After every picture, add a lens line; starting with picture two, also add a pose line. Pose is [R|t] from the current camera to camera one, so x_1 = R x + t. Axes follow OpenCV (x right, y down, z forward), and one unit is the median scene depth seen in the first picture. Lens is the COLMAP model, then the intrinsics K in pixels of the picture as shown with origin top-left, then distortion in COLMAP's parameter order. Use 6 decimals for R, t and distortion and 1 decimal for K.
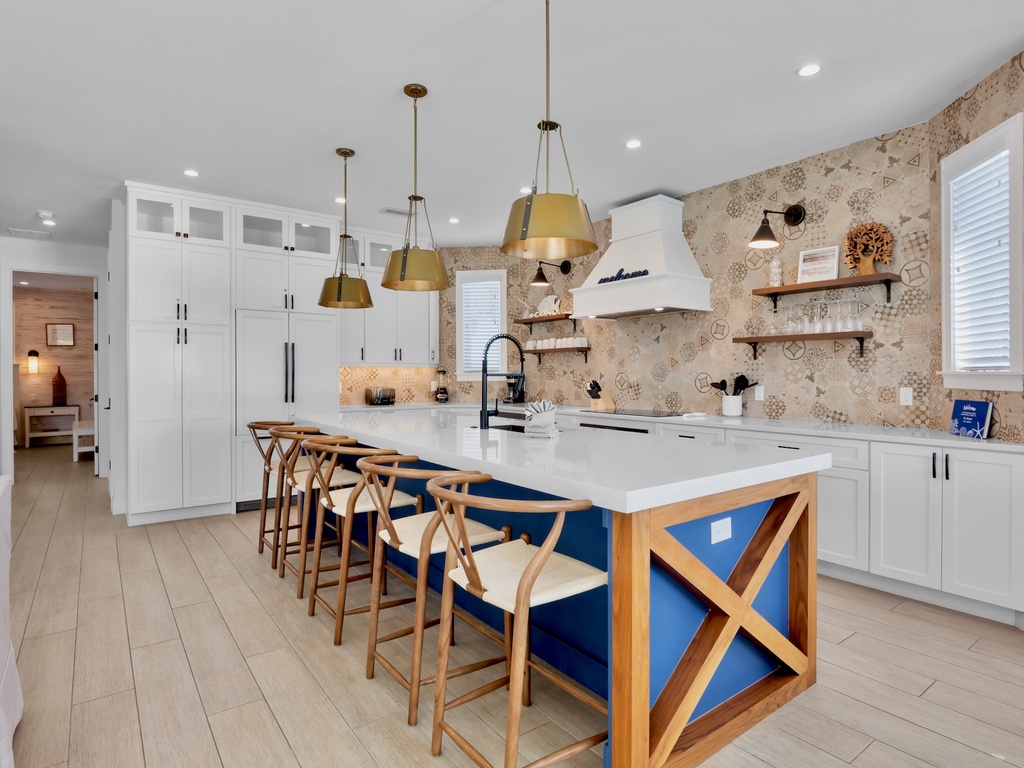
lens RADIAL K [[556.6, 0, 514.4], [0, 556.6, 376.0], [0, 0, 1]] dist [-0.003007, -0.002846]
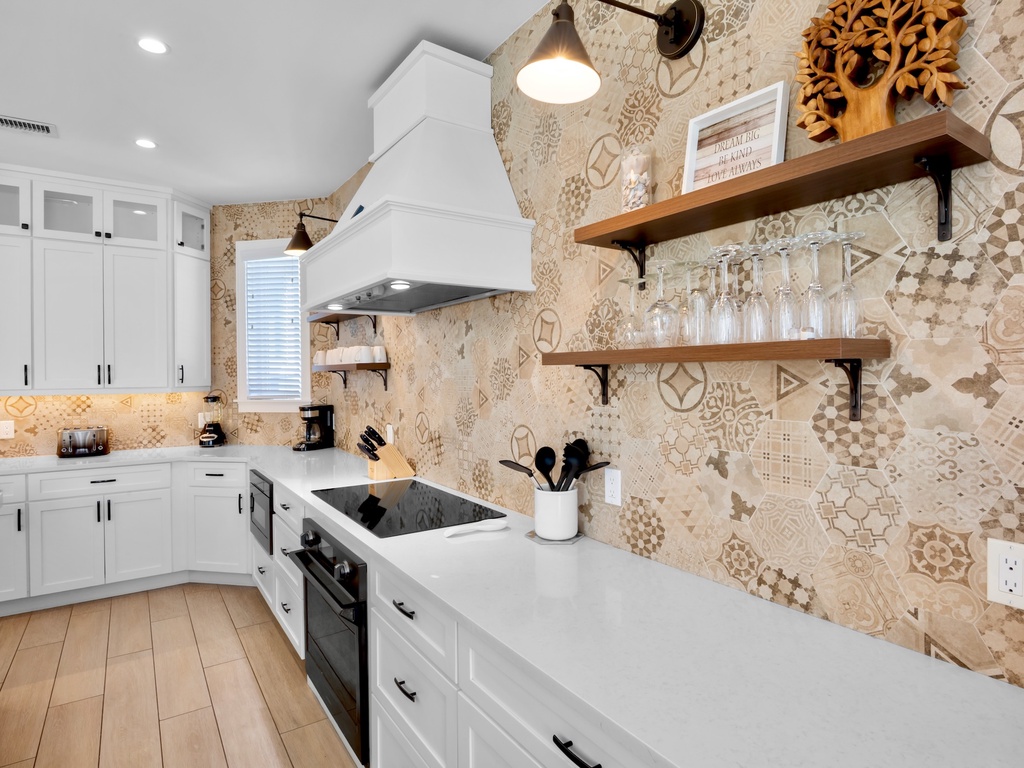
lens RADIAL K [[556.6, 0, 514.4], [0, 556.6, 376.0], [0, 0, 1]] dist [-0.003007, -0.002846]
pose [[0.998938, -0.004251, -0.045871, 0.421658], [0.004367, 0.999988, 0.002432, -0.057037], [0.045860, -0.002629, 0.998944, 0.638523]]
